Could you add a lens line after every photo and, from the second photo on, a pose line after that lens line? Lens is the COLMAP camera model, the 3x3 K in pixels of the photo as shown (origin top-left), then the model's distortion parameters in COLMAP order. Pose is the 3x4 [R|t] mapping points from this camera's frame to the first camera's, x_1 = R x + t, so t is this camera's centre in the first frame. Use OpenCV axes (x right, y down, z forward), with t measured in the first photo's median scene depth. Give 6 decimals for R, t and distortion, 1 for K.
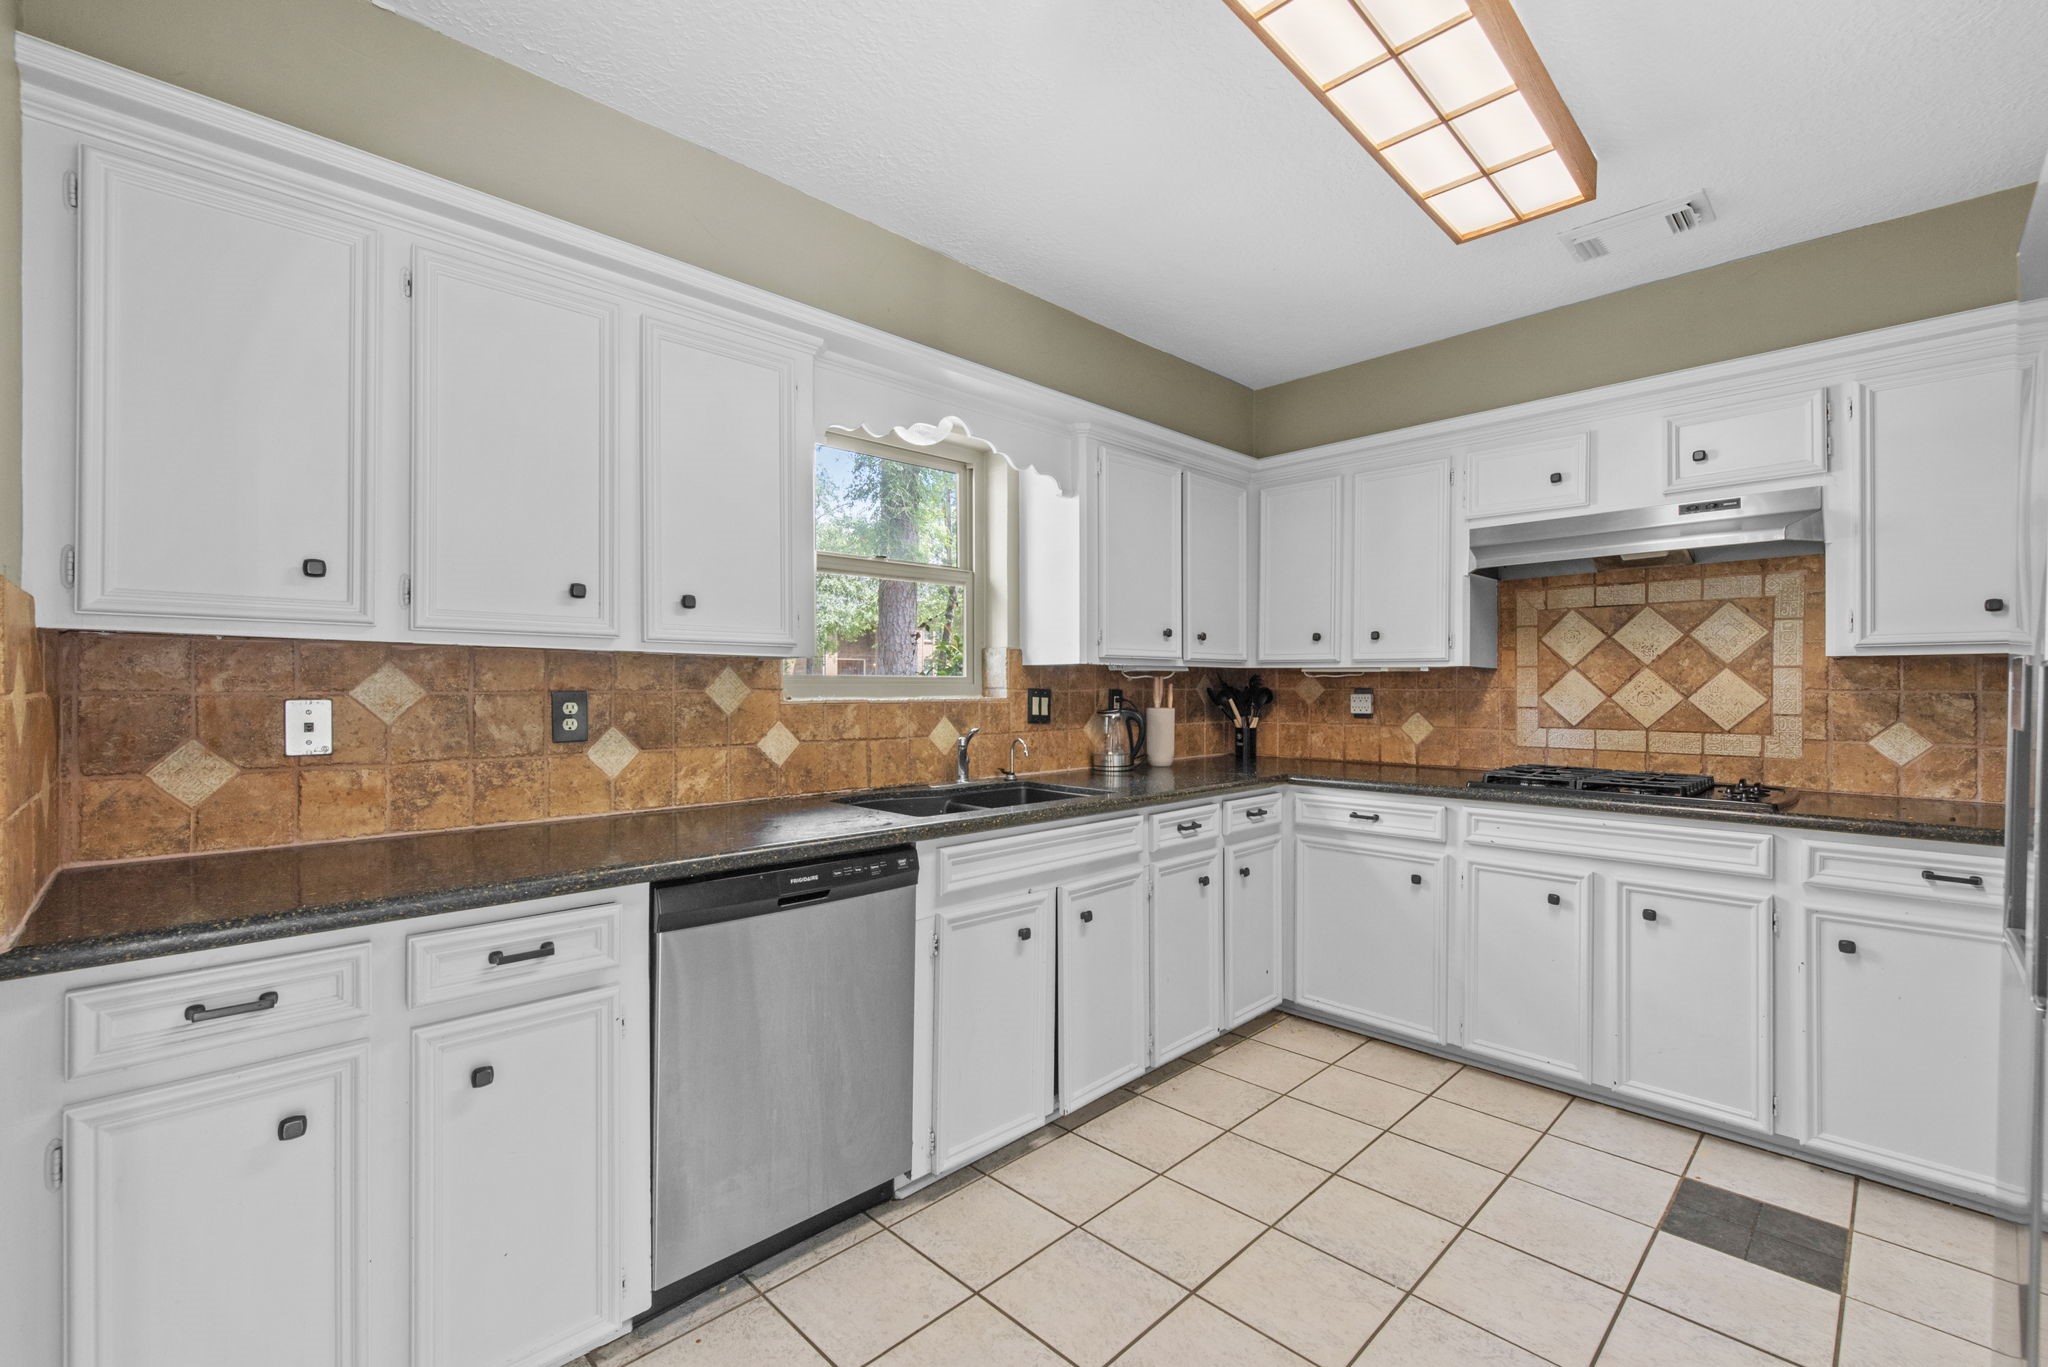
lens RADIAL K [[888.4, 0, 1024.1], [0, 888.4, 685.8], [0, 0, 1]] dist [-0.002003, 0.000703]
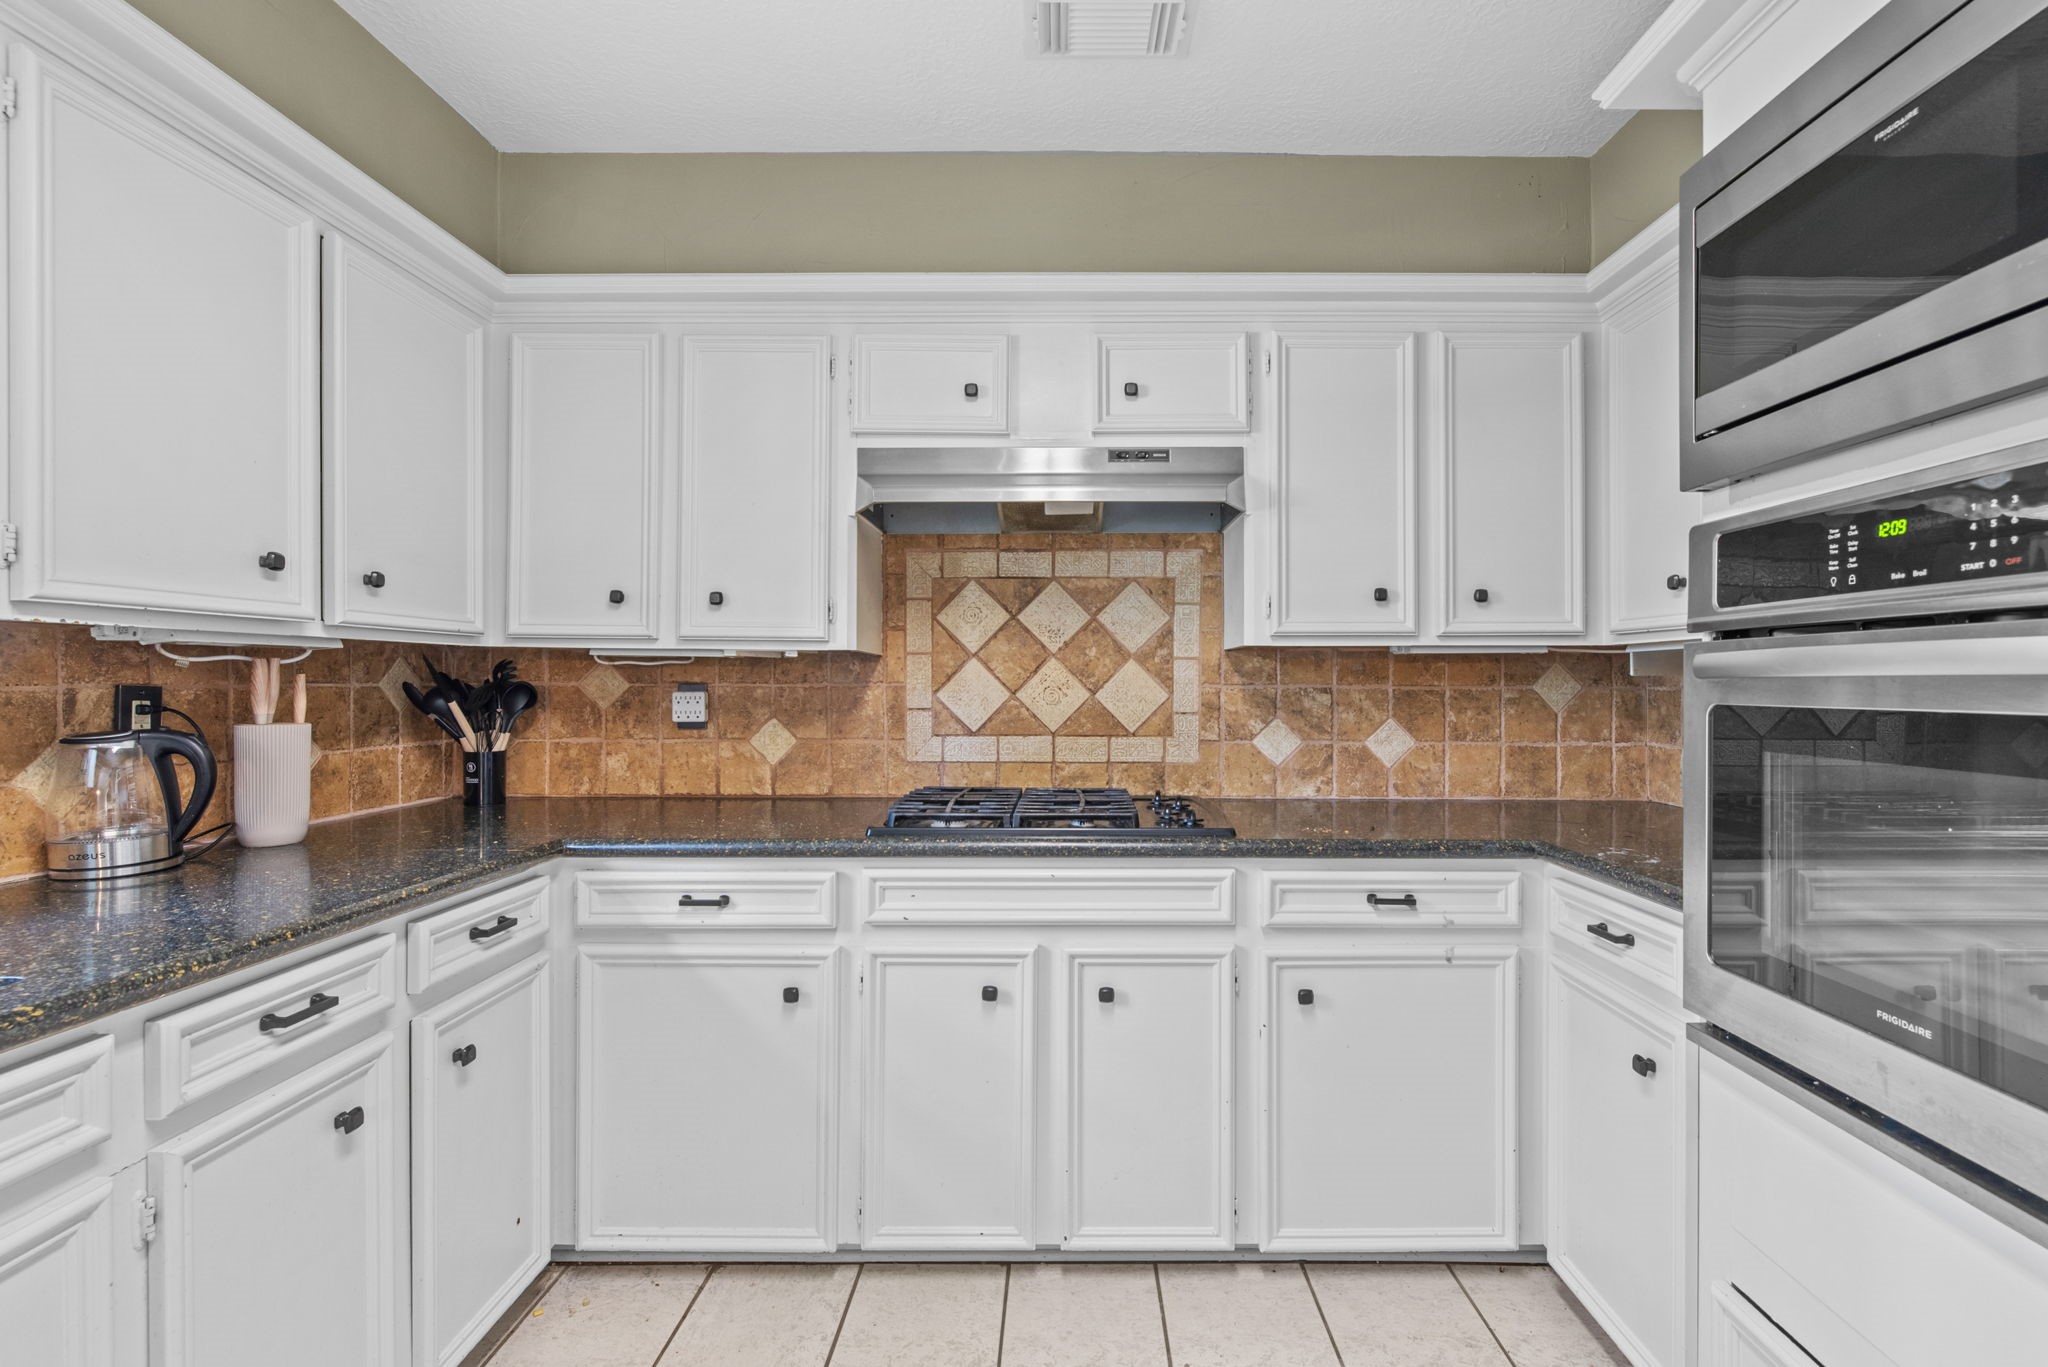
lens RADIAL K [[888.4, 0, 1057.0], [0, 888.4, 681.3], [0, 0, 1]] dist [-0.002003, 0.000703]
pose [[0.705969, 0.001297, 0.708241, 0.134758], [-0.001624, 0.999999, -0.000212, 0.001669], [-0.708241, -0.001000, 0.705970, 0.430019]]
